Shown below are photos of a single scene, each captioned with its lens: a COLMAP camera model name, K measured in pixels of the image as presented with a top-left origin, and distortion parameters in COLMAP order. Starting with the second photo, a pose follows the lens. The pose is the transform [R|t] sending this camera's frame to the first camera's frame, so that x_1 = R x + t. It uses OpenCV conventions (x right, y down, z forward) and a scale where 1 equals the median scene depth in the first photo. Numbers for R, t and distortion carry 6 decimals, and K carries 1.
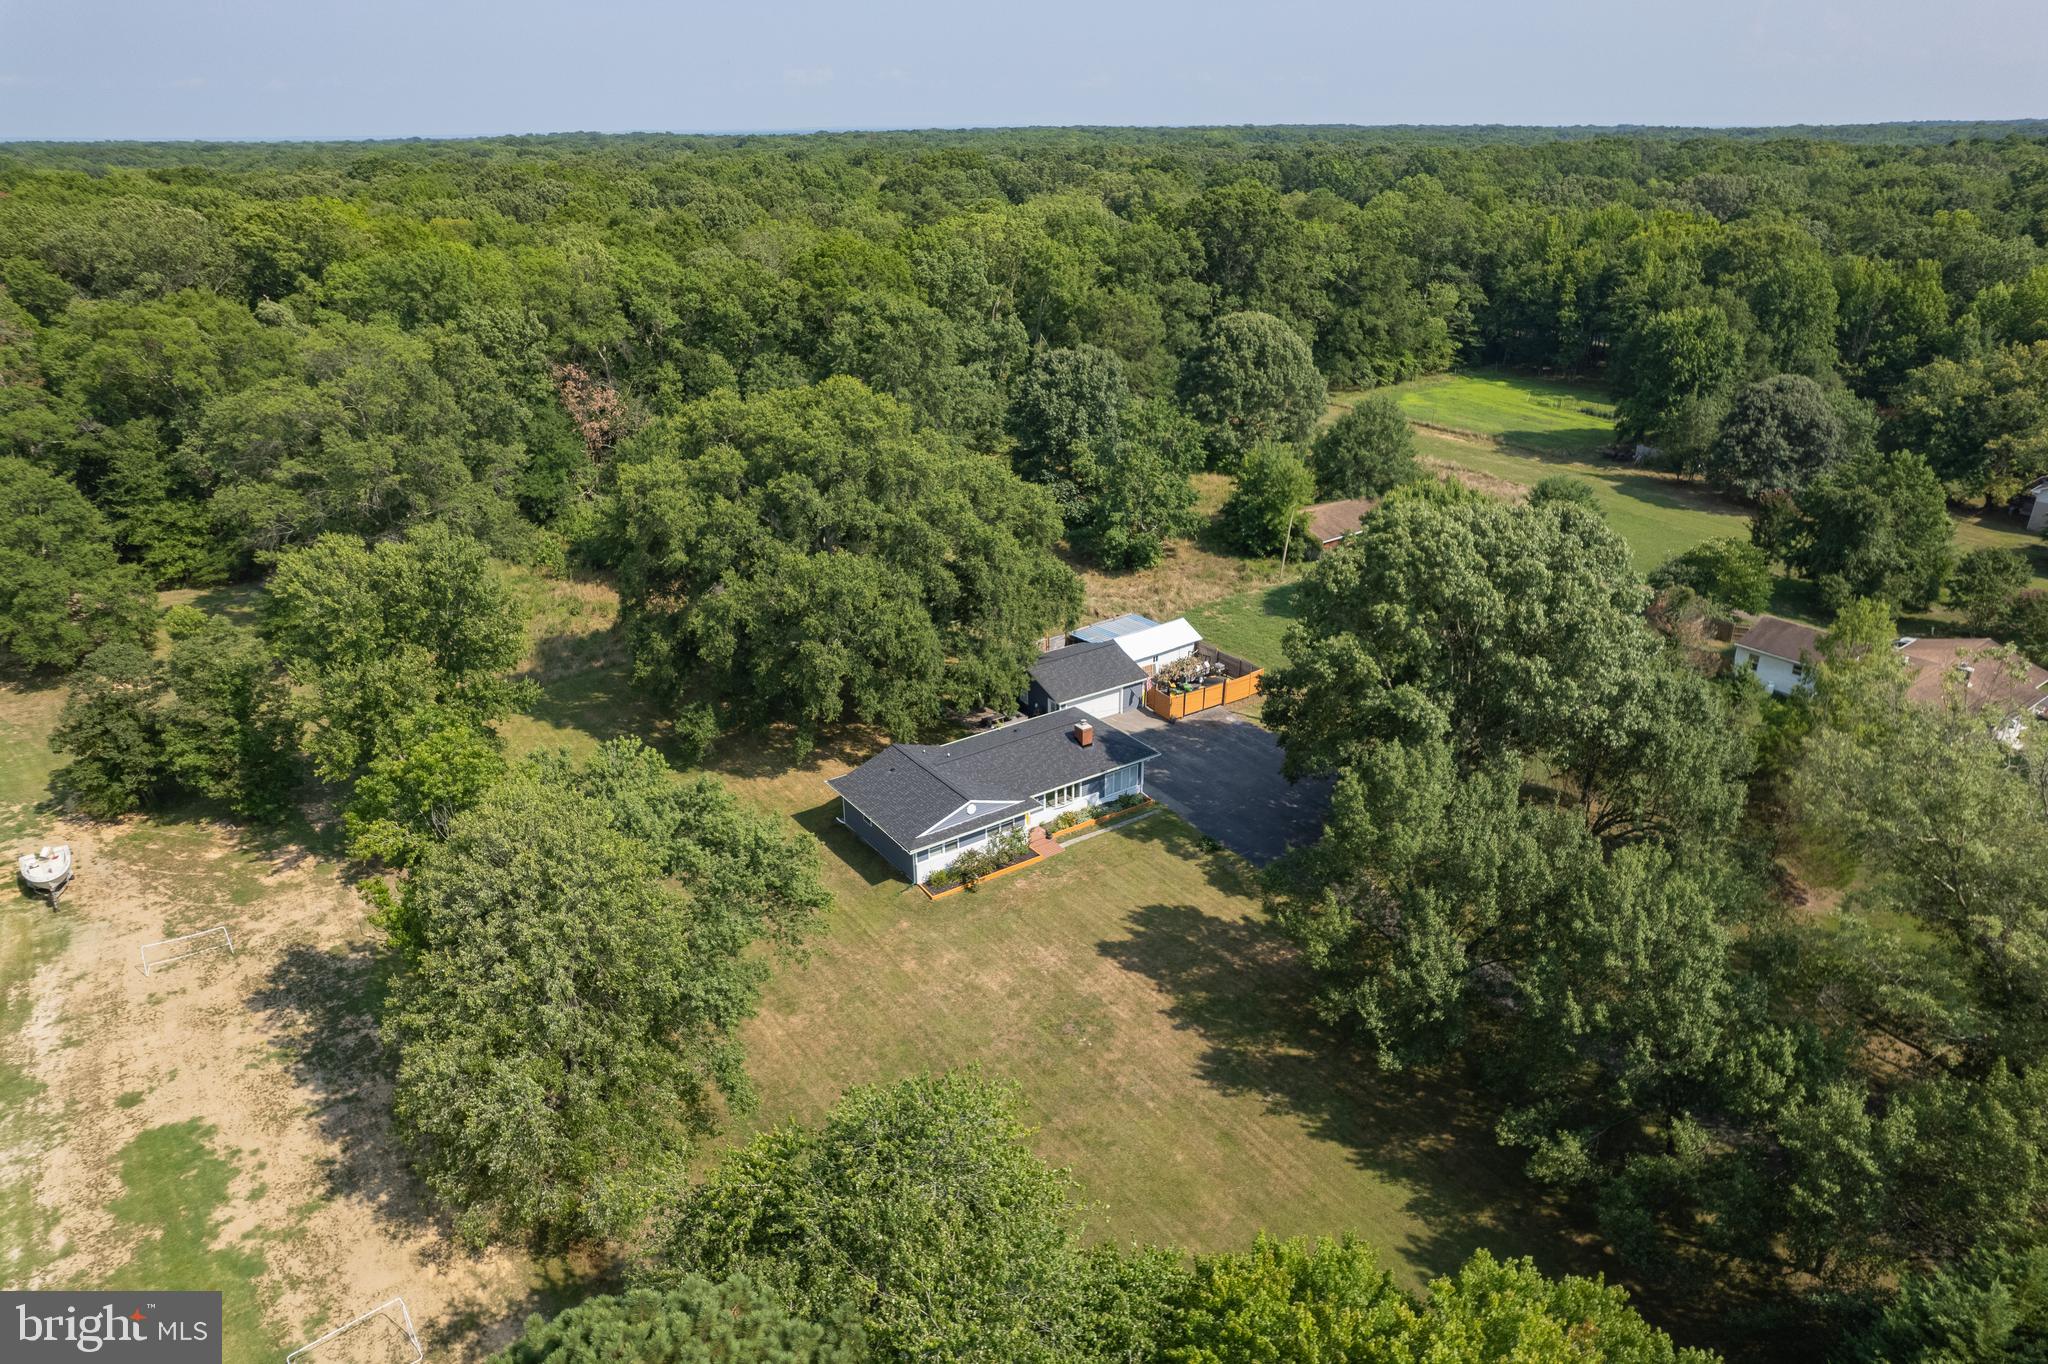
lens RADIAL K [[1340.0, 0, 1003.0], [0, 1340.0, 688.1], [0, 0, 1]] dist [-0.021536, 0.056533]
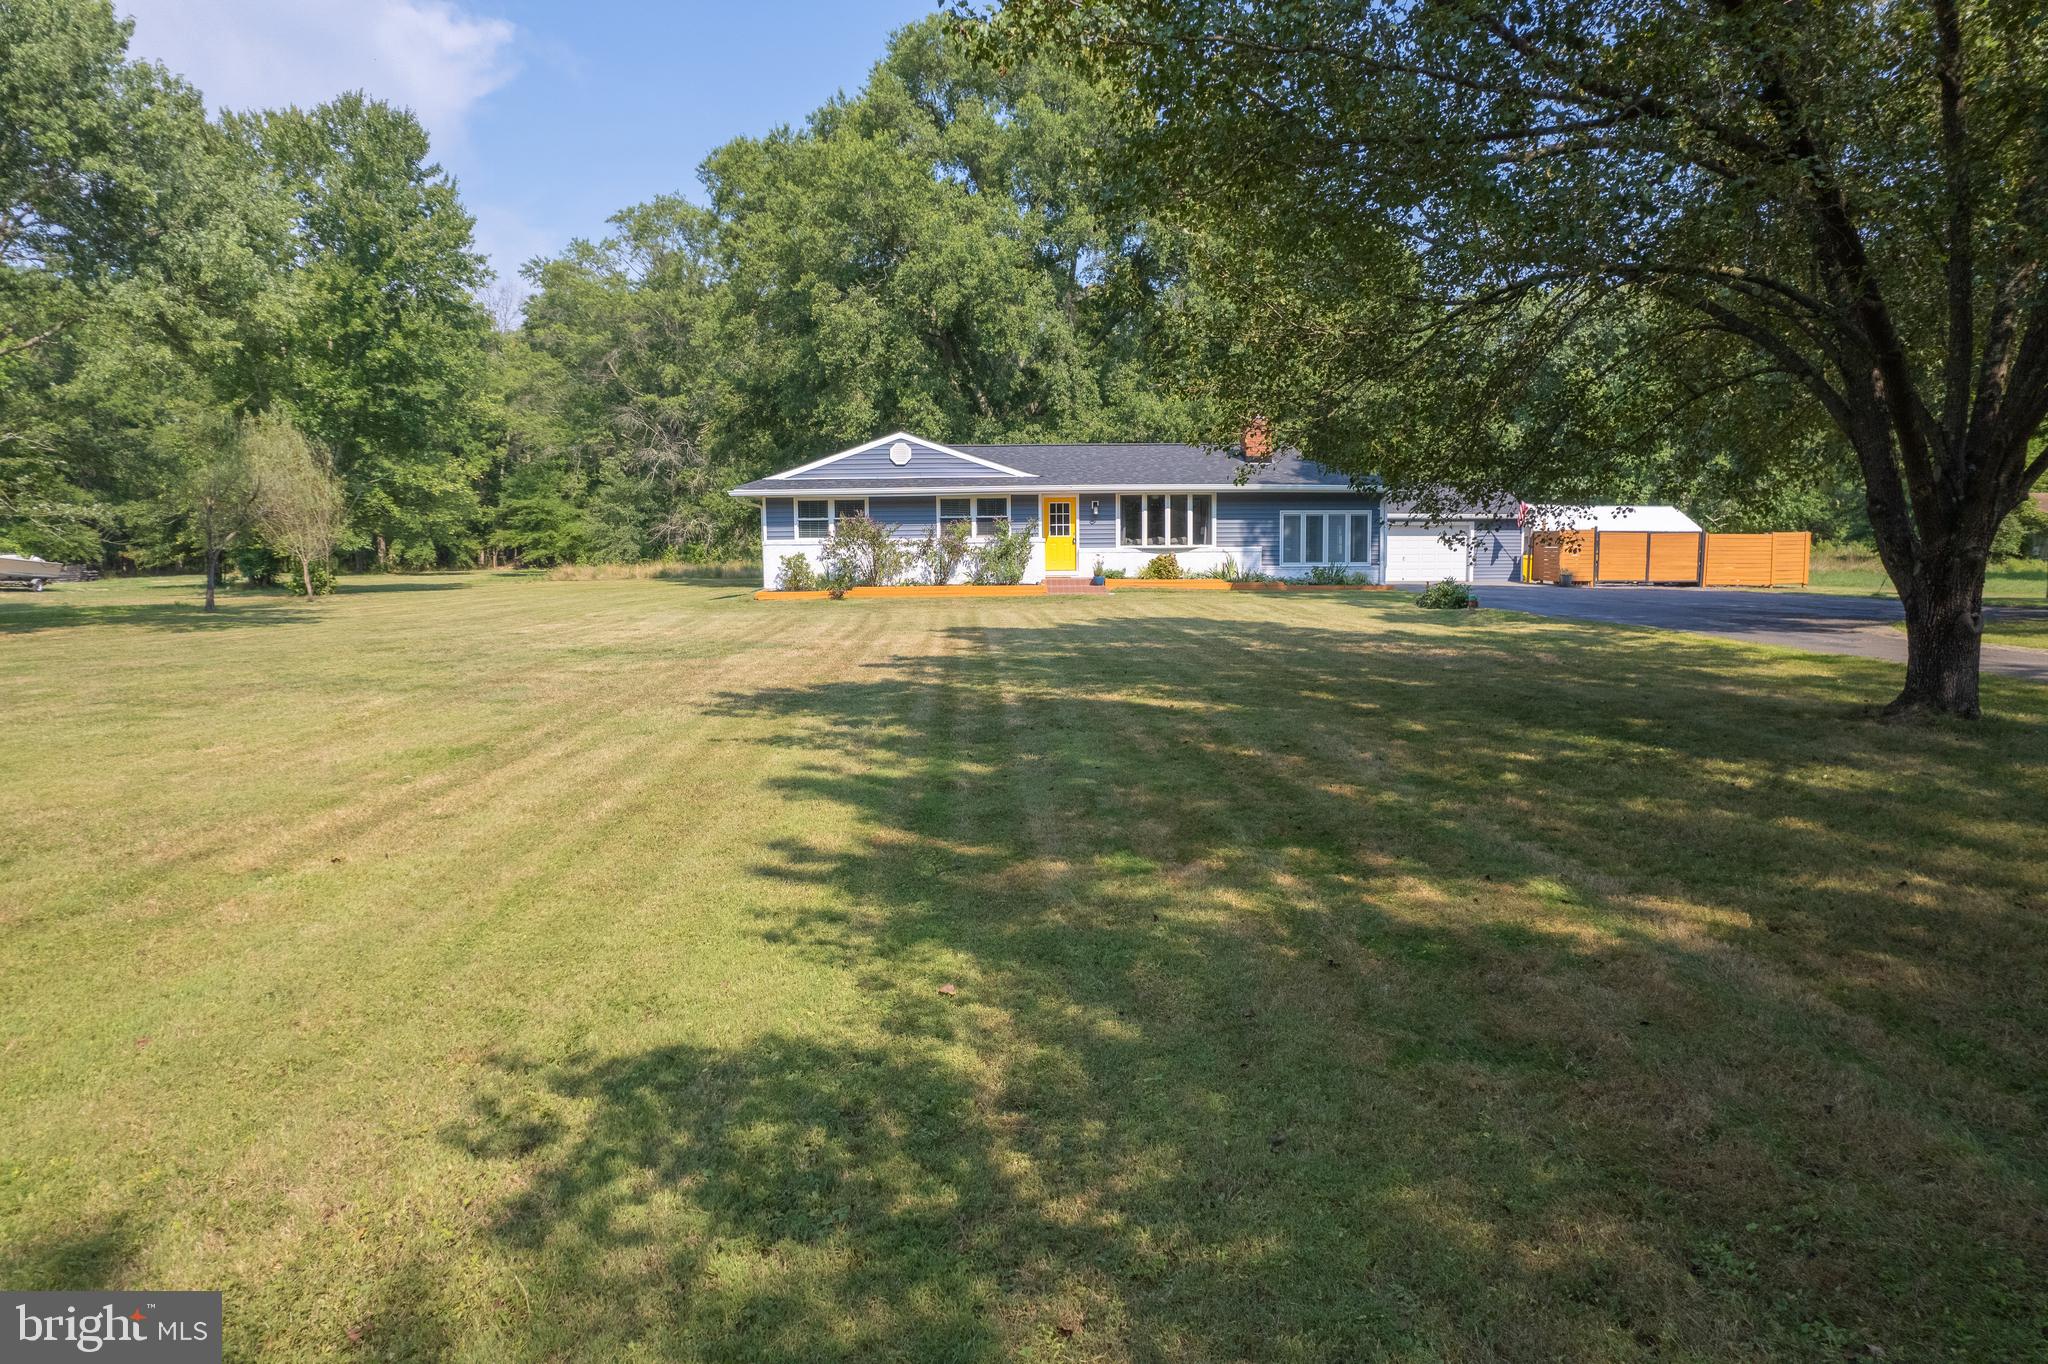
lens RADIAL K [[1325.7, 0, 1024.0], [0, 1325.7, 682.0], [0, 0, 1]] dist [-0.062530, 0.057279]
pose [[0.857224, 0.059435, -0.511502, 0.237401], [-0.209982, 0.947325, -0.241832, 0.249447], [0.470186, 0.314710, 0.824550, 0.609024]]
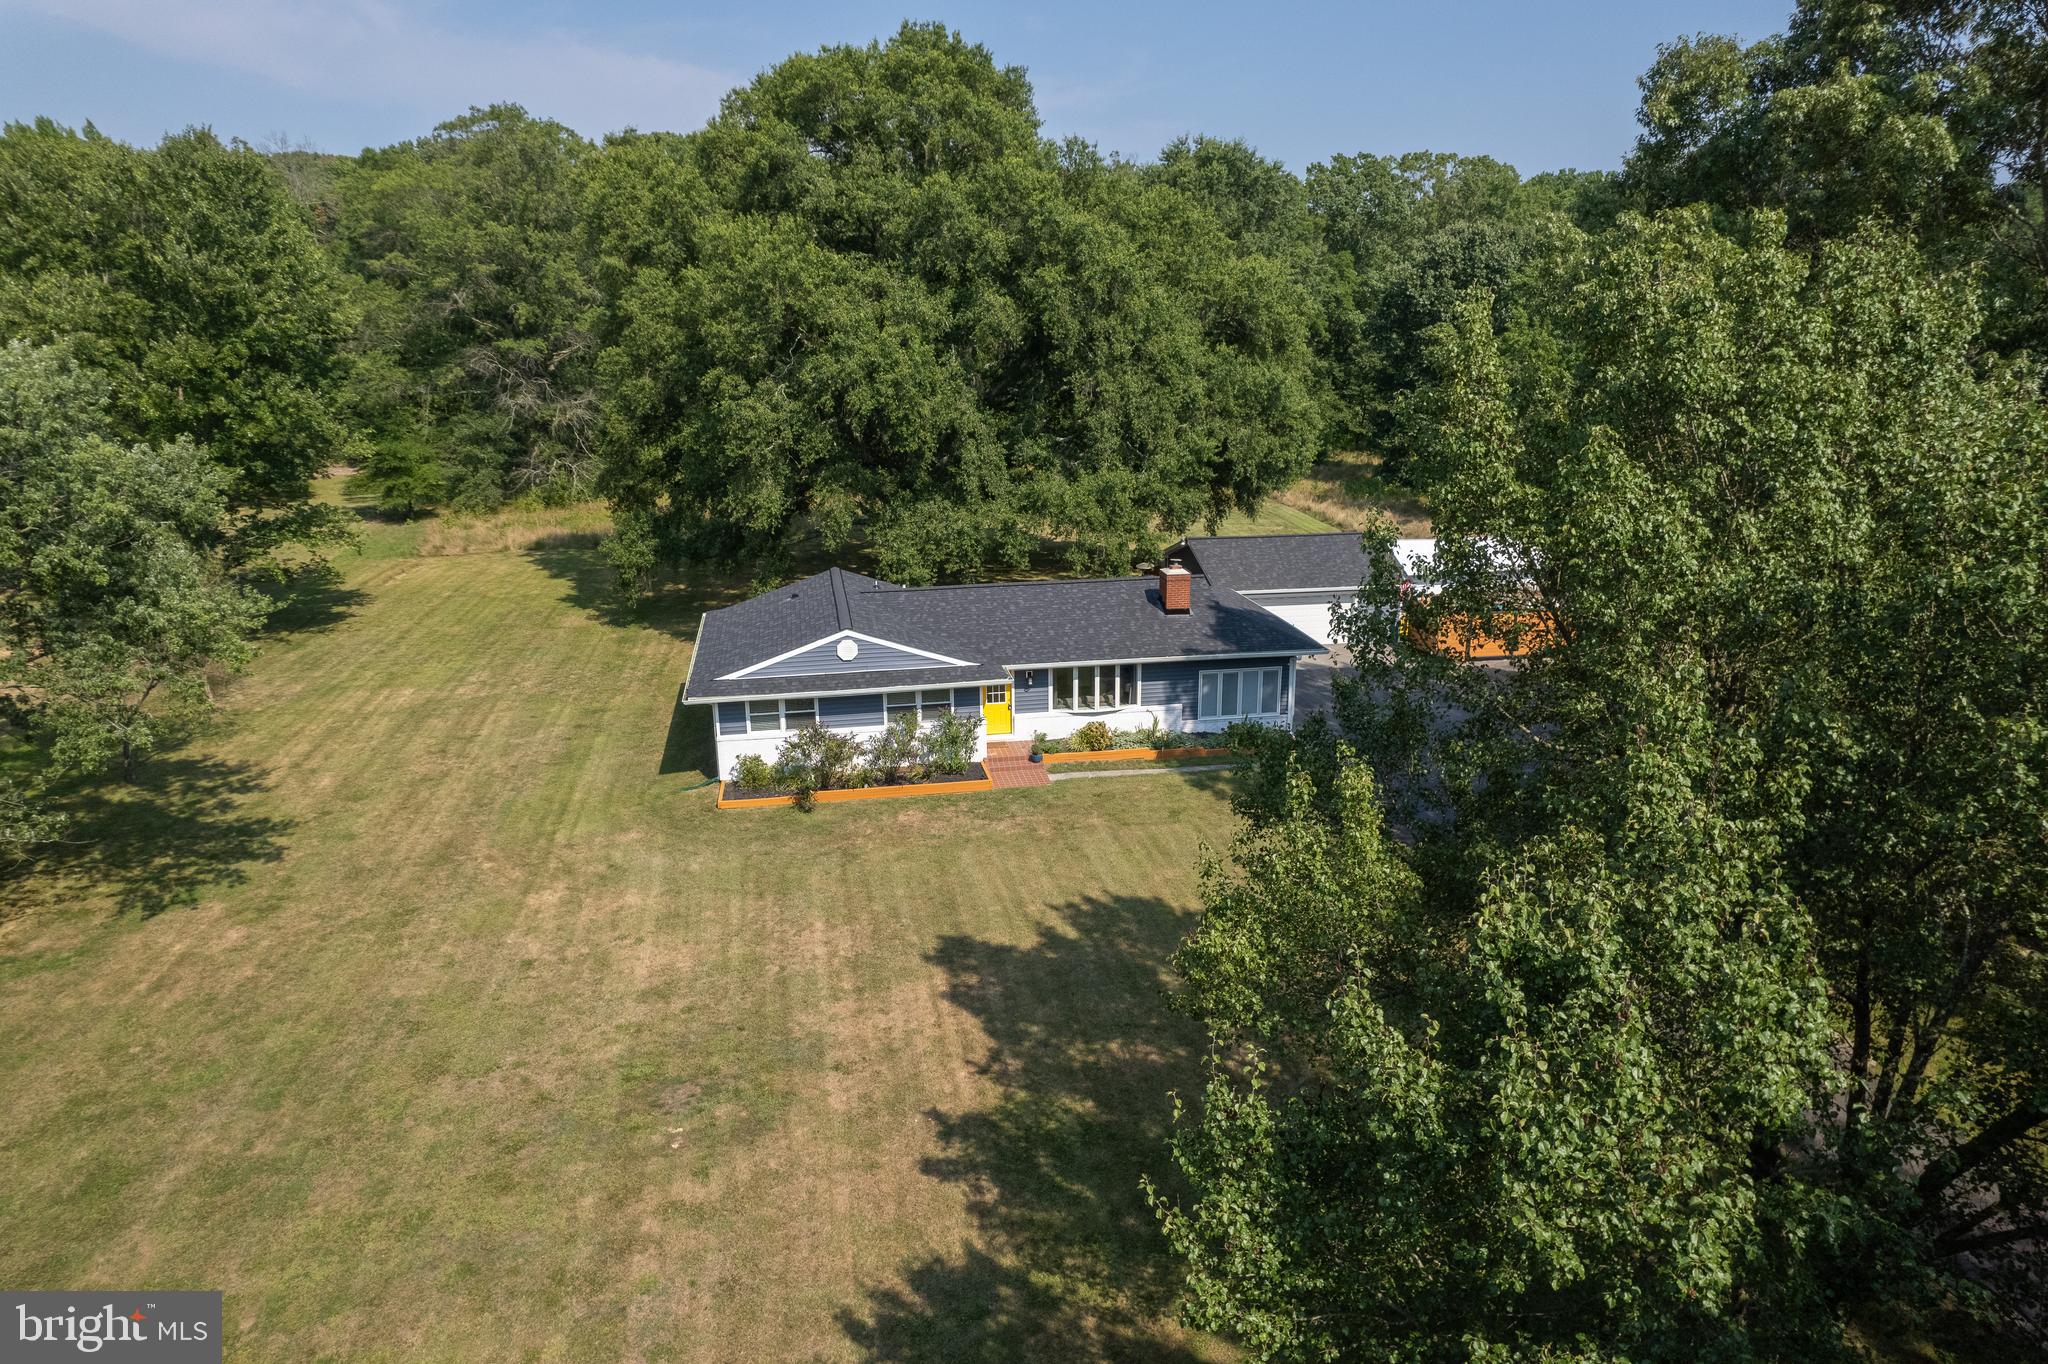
lens RADIAL K [[1325.7, 0, 1024.0], [0, 1325.7, 682.0], [0, 0, 1]] dist [-0.062530, 0.057279]
pose [[0.915236, 0.121081, -0.384294, 0.205710], [-0.168008, 0.981590, -0.090856, 0.124459], [0.366218, 0.147719, 0.918729, 0.534998]]
